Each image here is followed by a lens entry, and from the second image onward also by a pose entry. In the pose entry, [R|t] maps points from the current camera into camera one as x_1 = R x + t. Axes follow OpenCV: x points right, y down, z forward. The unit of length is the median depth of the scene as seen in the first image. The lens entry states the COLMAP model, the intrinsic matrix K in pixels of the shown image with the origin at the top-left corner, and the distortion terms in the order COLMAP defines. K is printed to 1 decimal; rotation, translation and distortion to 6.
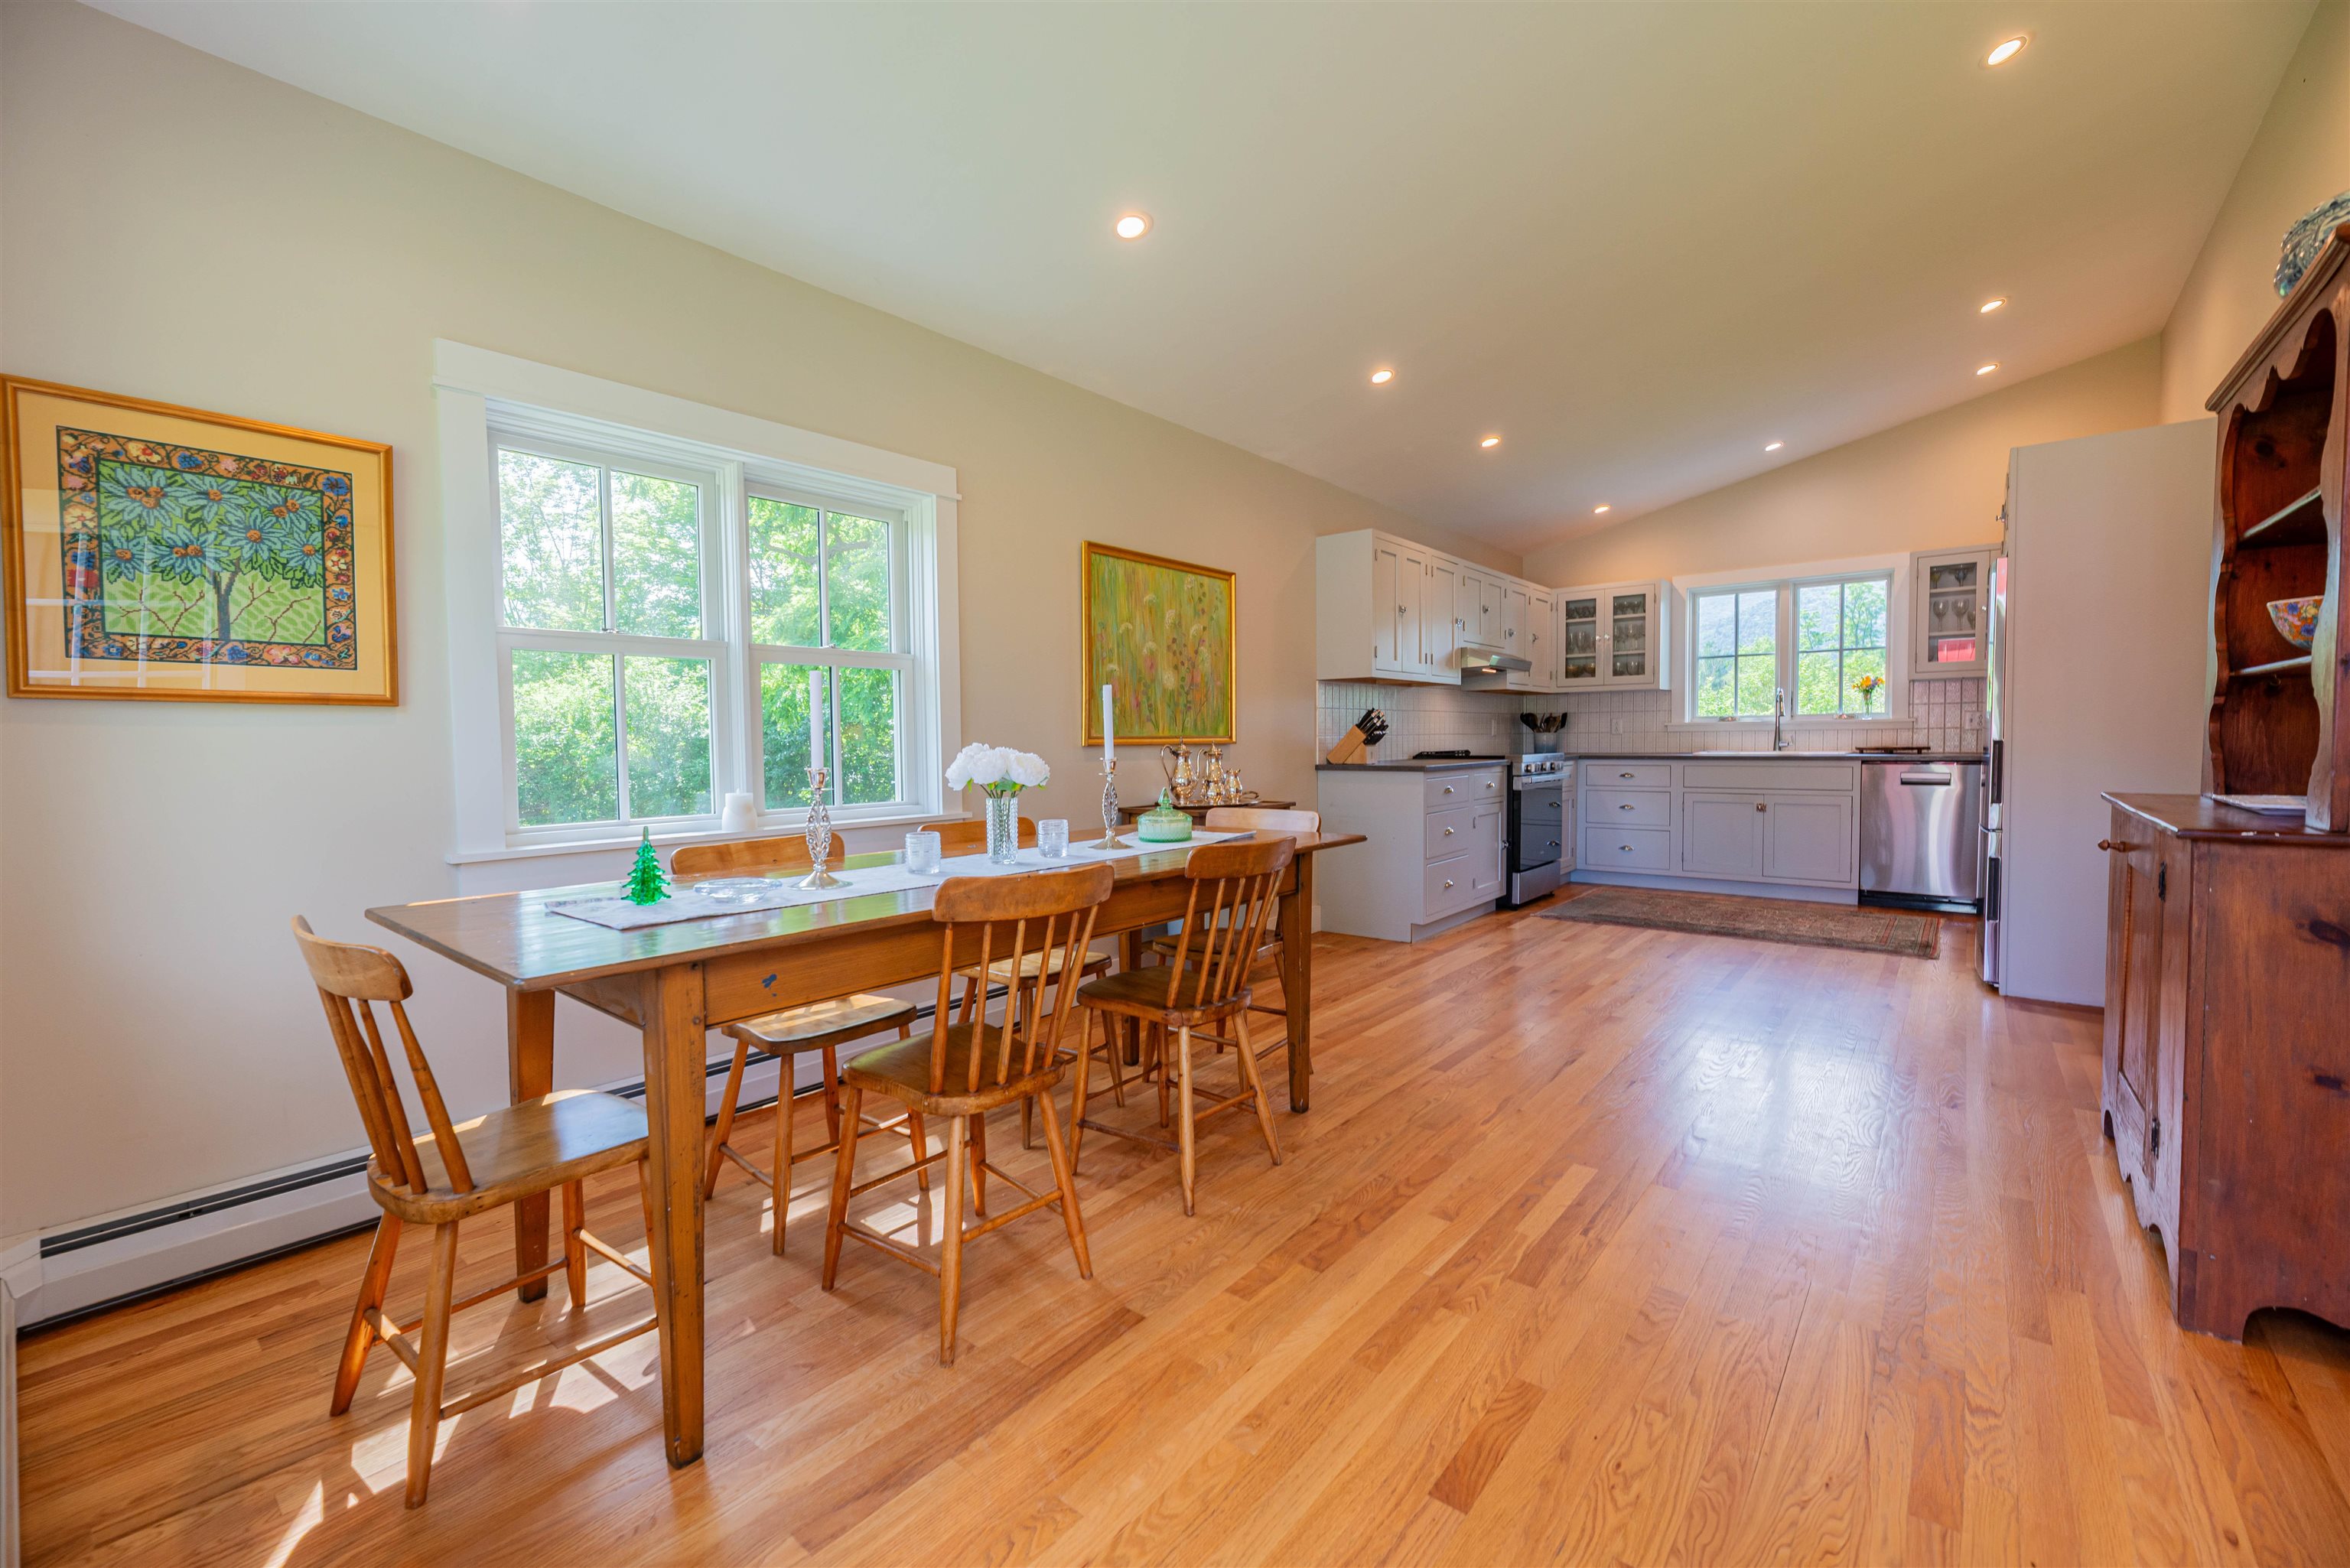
lens RADIAL K [[964.1, 0, 1155.4], [0, 964.1, 782.5], [0, 0, 1]] dist [-0.003793, 0.000831]
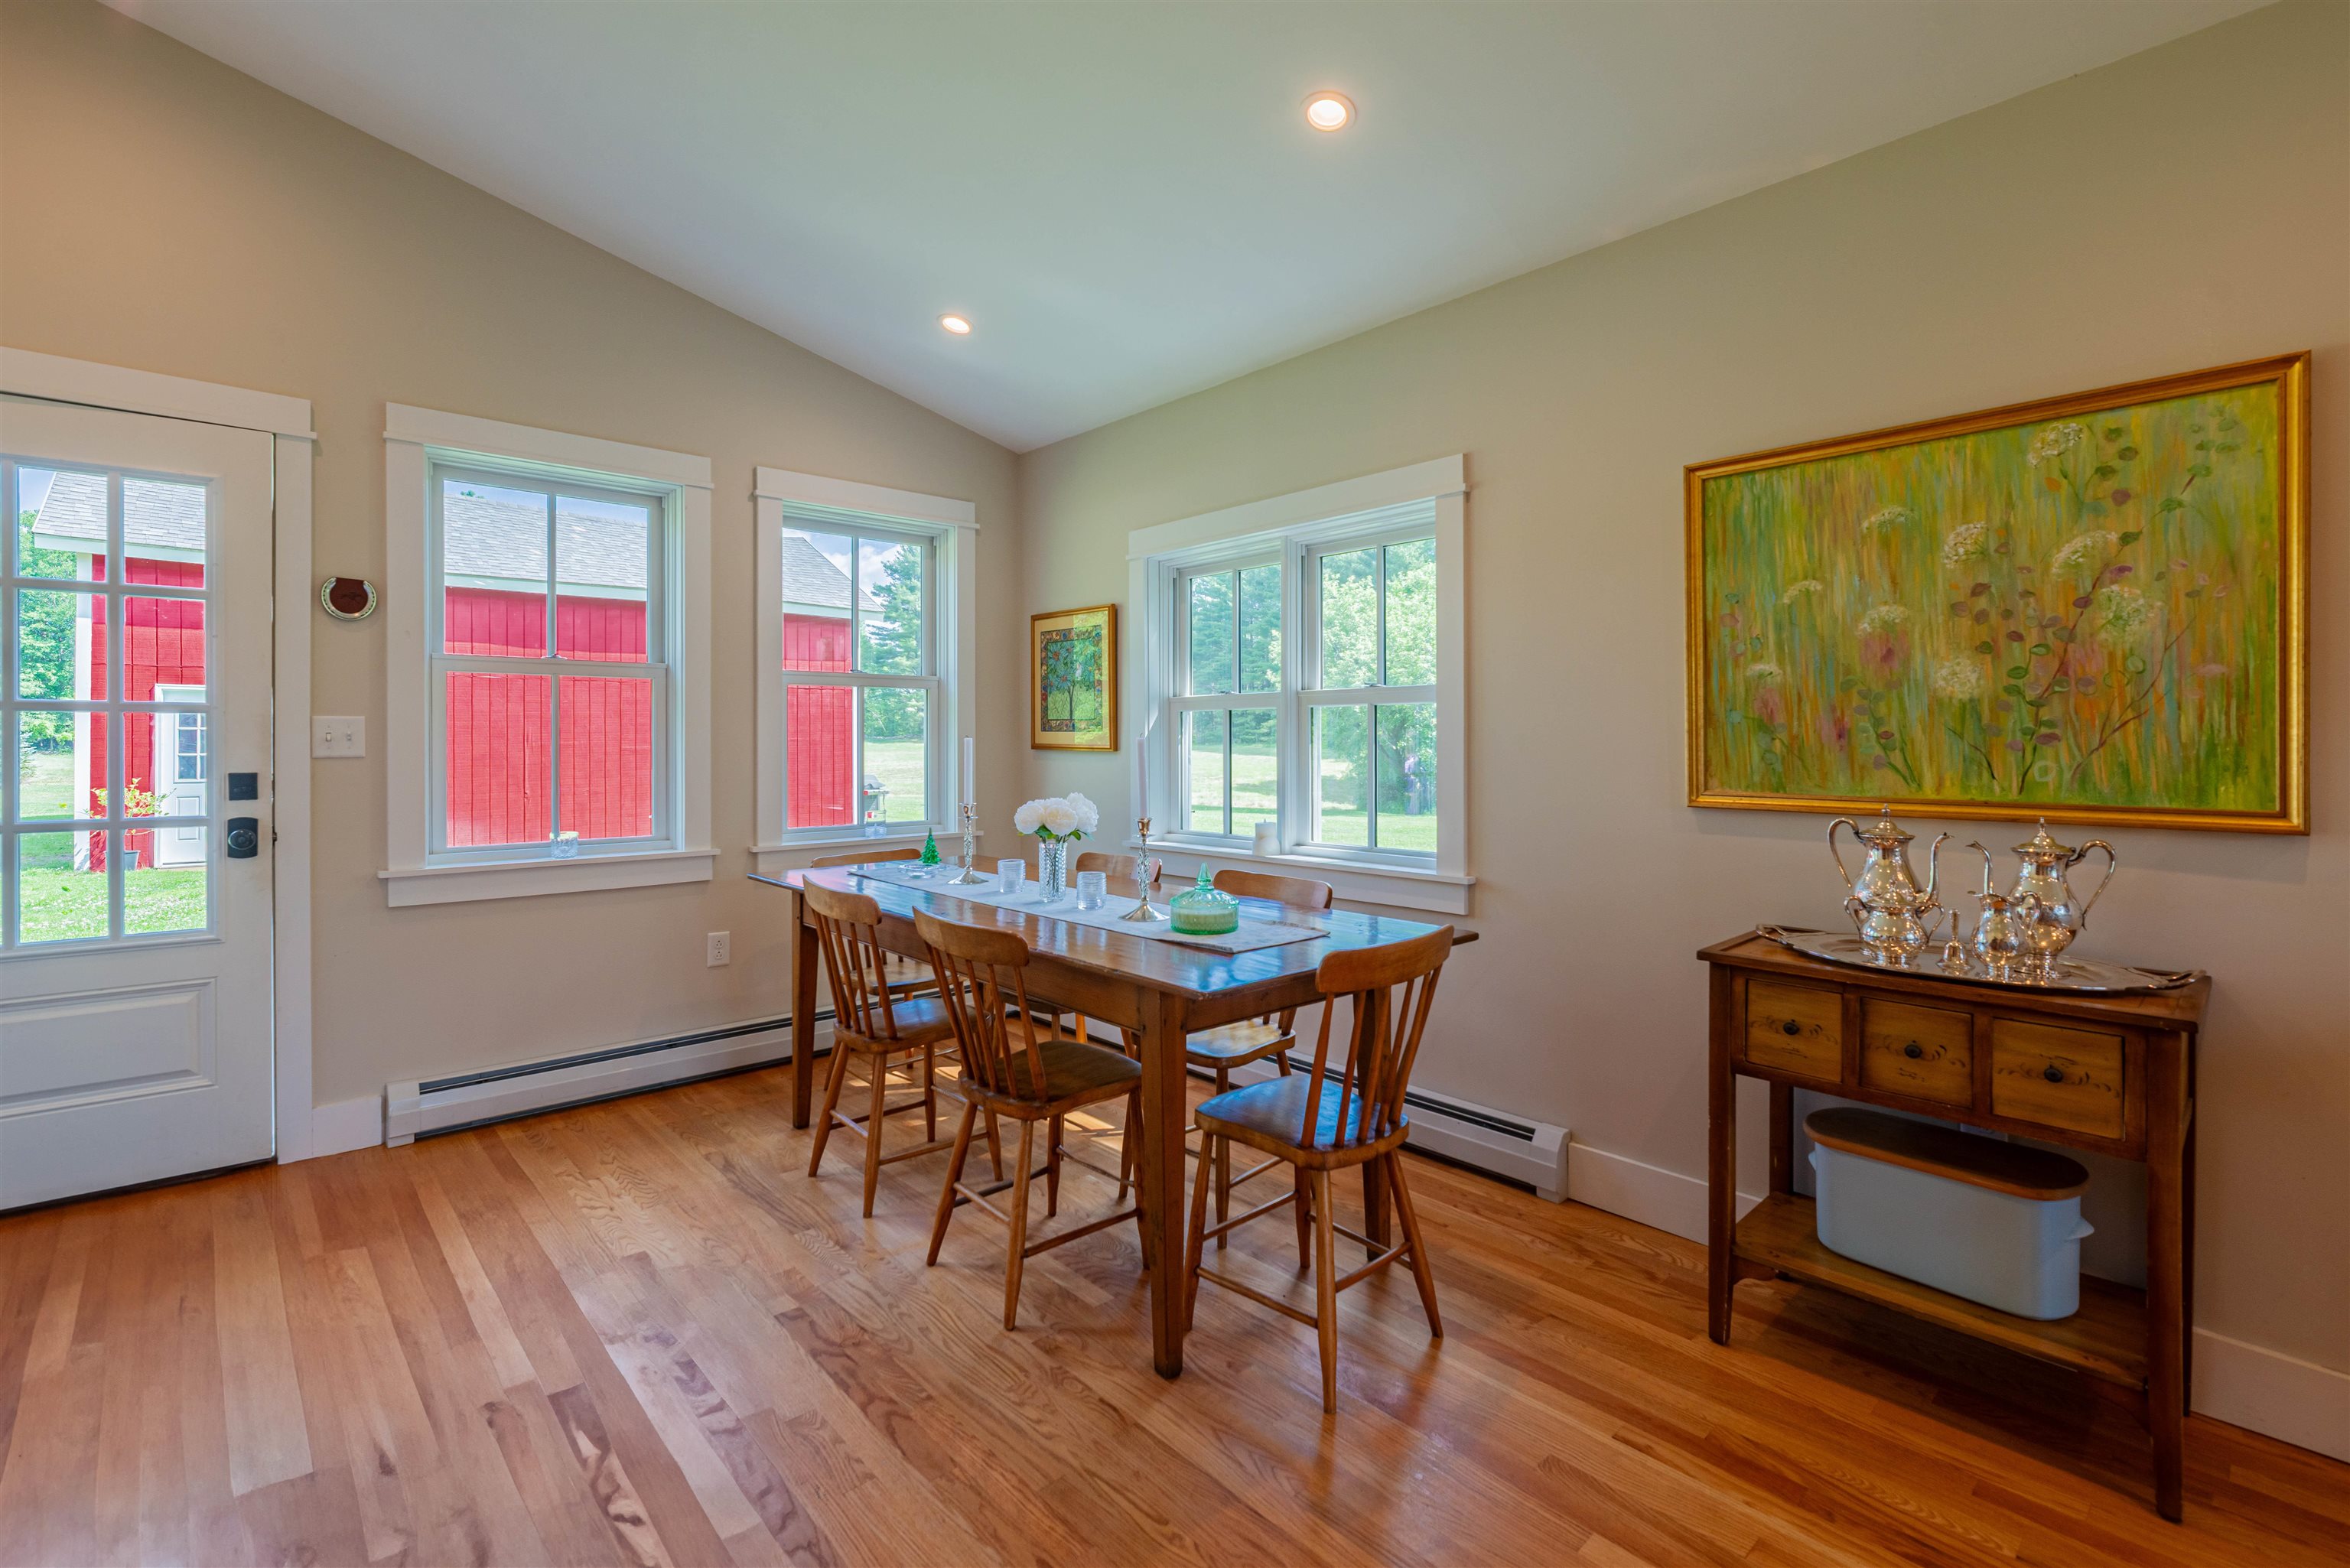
lens RADIAL K [[1048.0, 0, 1185.8], [0, 1048.0, 745.9], [0, 0, 1]] dist [-0.001629, 0.000223]
pose [[-0.122652, 0.017472, -0.992296, 1.002461], [-0.040335, 0.998931, 0.022575, -0.127799], [0.991630, 0.042794, -0.121816, 1.263239]]
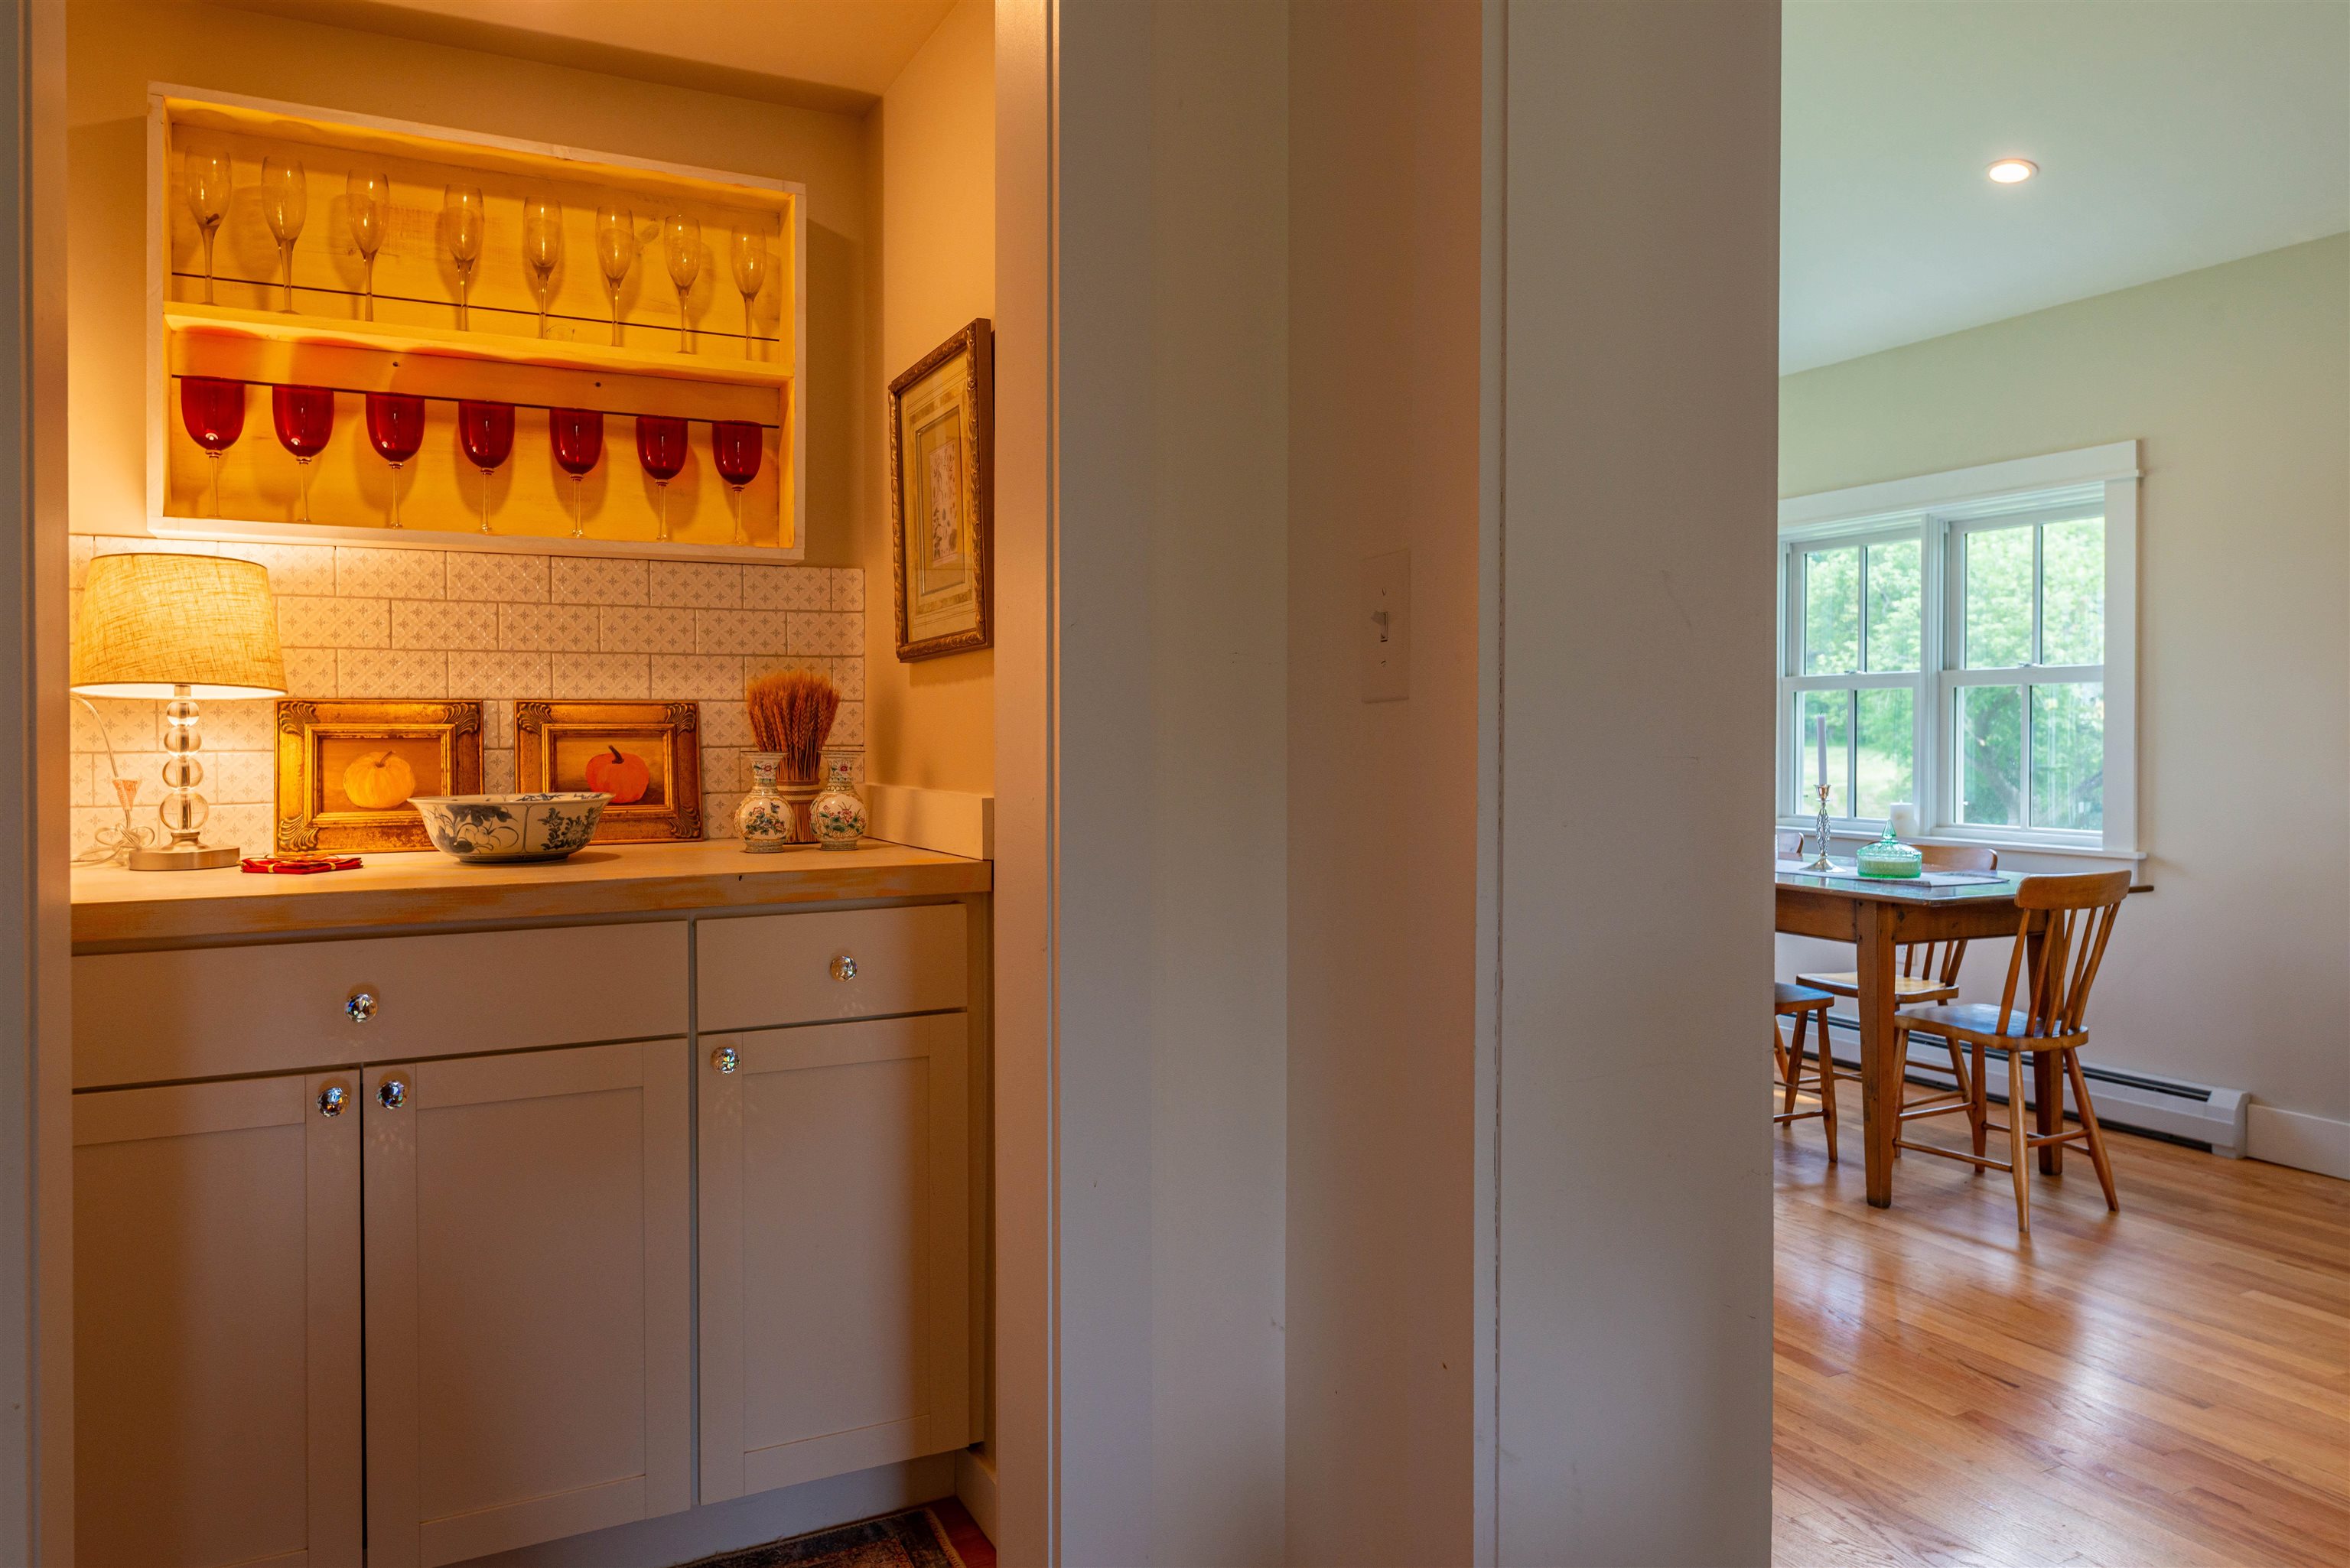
lens RADIAL K [[1533.6, 0, 1150.6], [0, 1533.6, 739.2], [0, 0, 1]] dist [-0.005344, -0.002954]
pose [[-0.404272, 0.011037, -0.914572, 1.938013], [-0.041079, 0.998699, 0.030211, -0.100757], [0.913716, 0.049783, -0.403292, 1.091874]]
